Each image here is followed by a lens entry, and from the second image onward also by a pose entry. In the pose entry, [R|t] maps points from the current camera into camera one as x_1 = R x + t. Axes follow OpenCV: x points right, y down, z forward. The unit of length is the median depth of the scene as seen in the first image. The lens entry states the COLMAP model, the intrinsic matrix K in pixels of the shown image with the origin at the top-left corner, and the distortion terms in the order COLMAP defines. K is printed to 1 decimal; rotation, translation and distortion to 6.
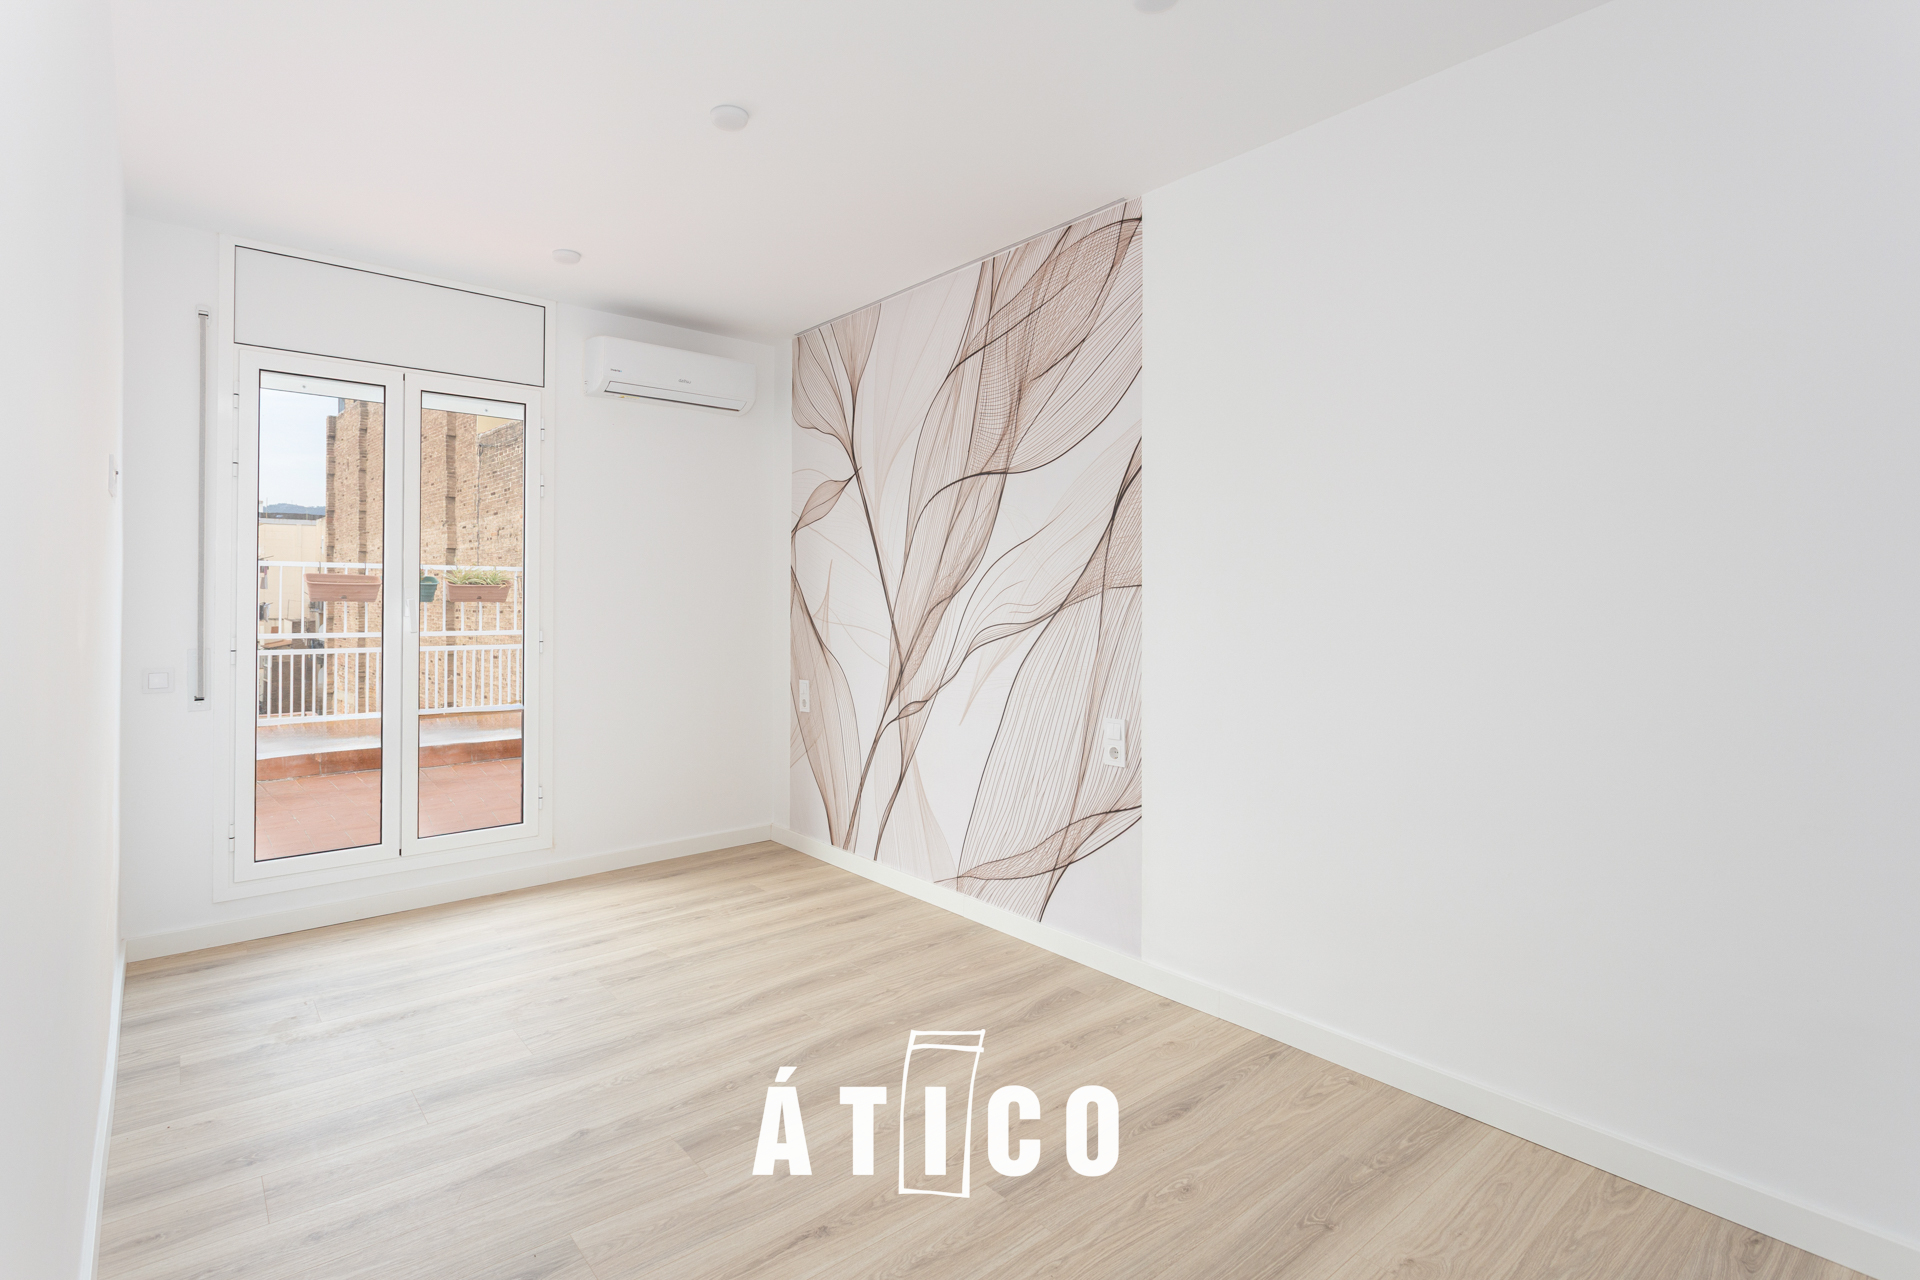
lens RADIAL K [[927.0, 0, 937.0], [0, 927.0, 598.3], [0, 0, 1]] dist [0.003962, 0.001785]
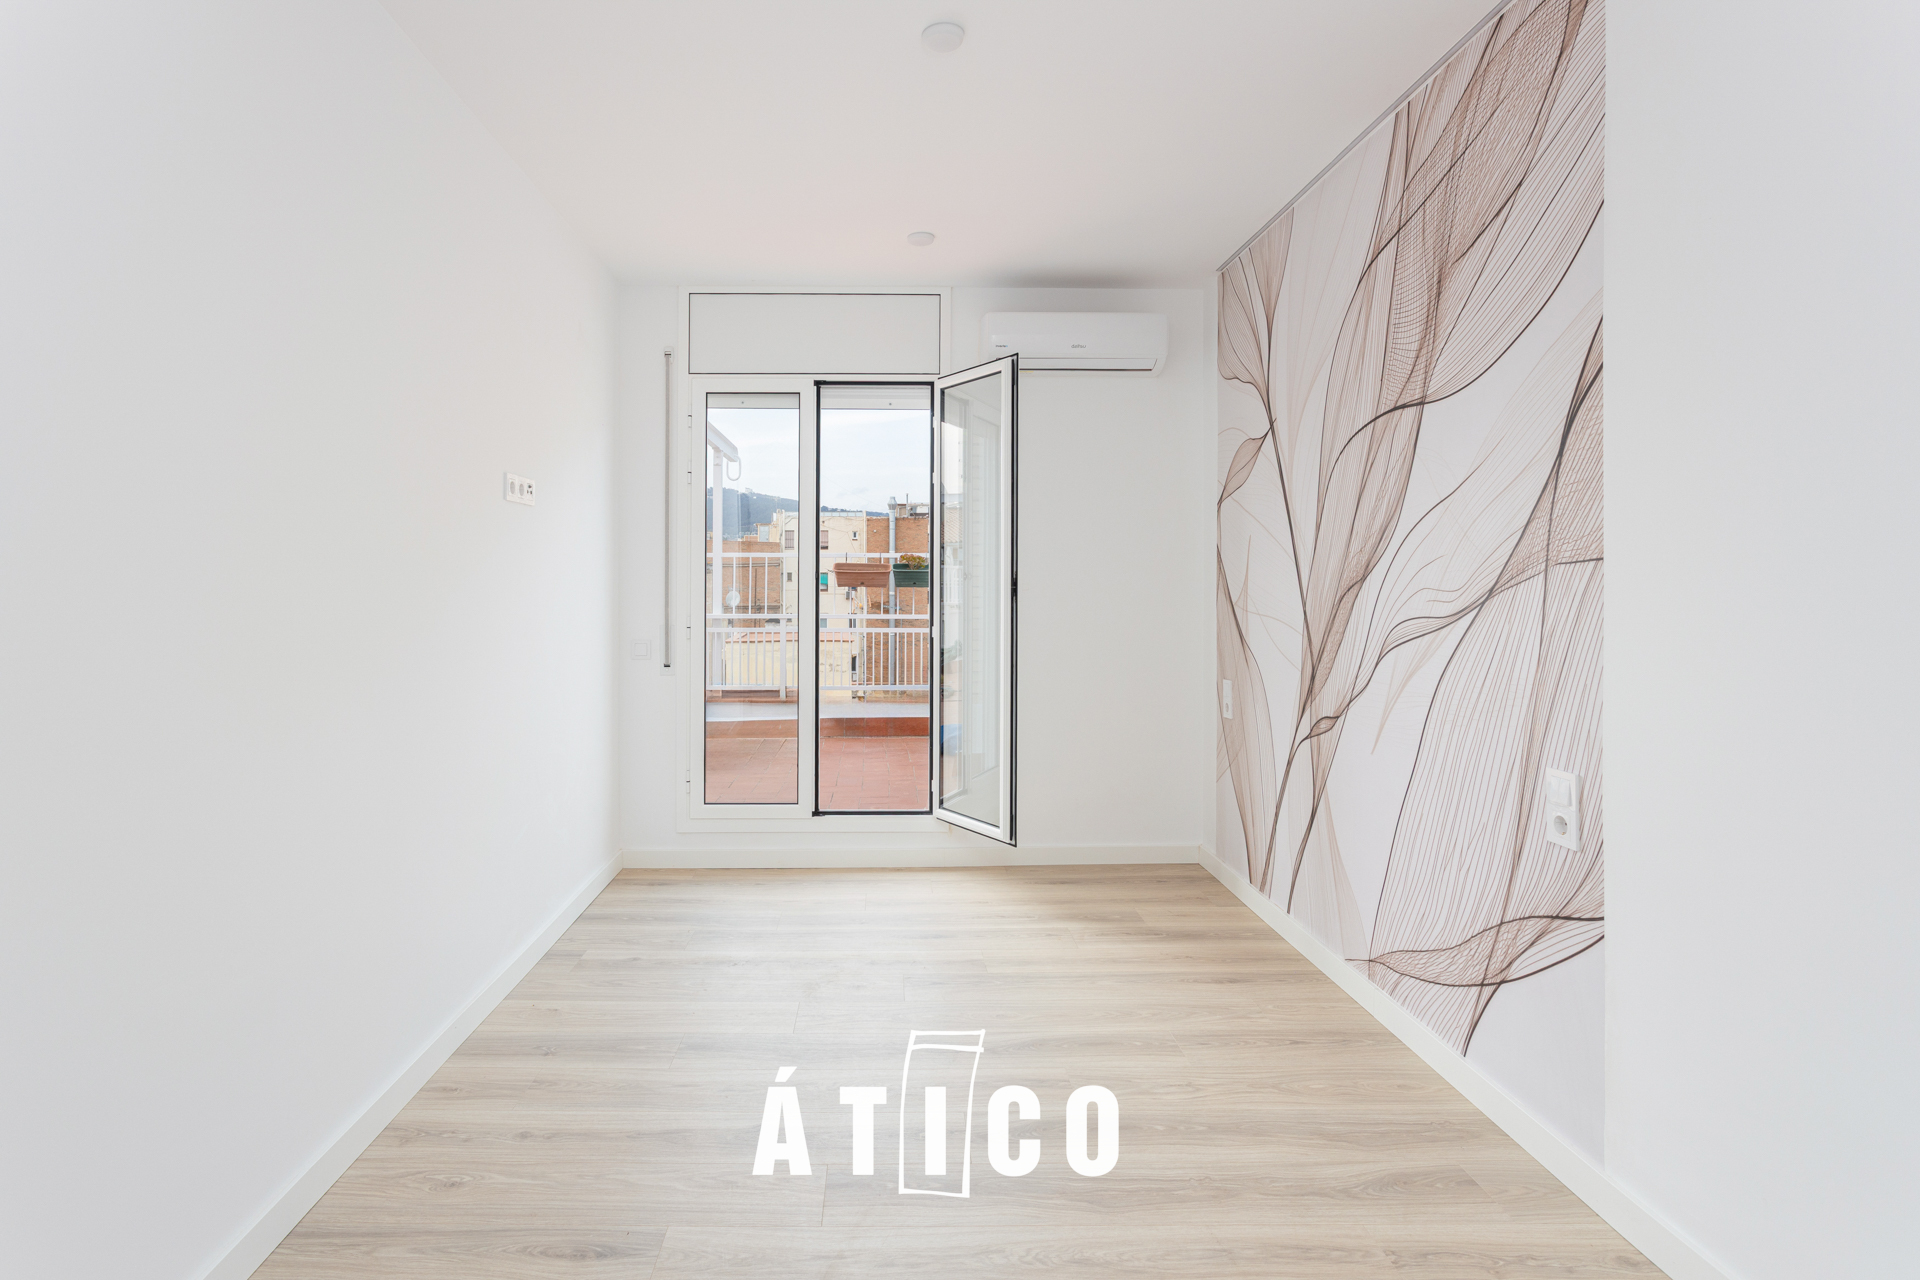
lens RADIAL K [[955.1, 0, 896.0], [0, 955.1, 585.8], [0, 0, 1]] dist [0.005813, 0.002767]
pose [[0.777347, -0.002143, -0.629069, 0.238355], [0.003498, 0.999993, 0.000916, 0.001563], [0.629063, -0.002913, 0.777349, 0.198342]]
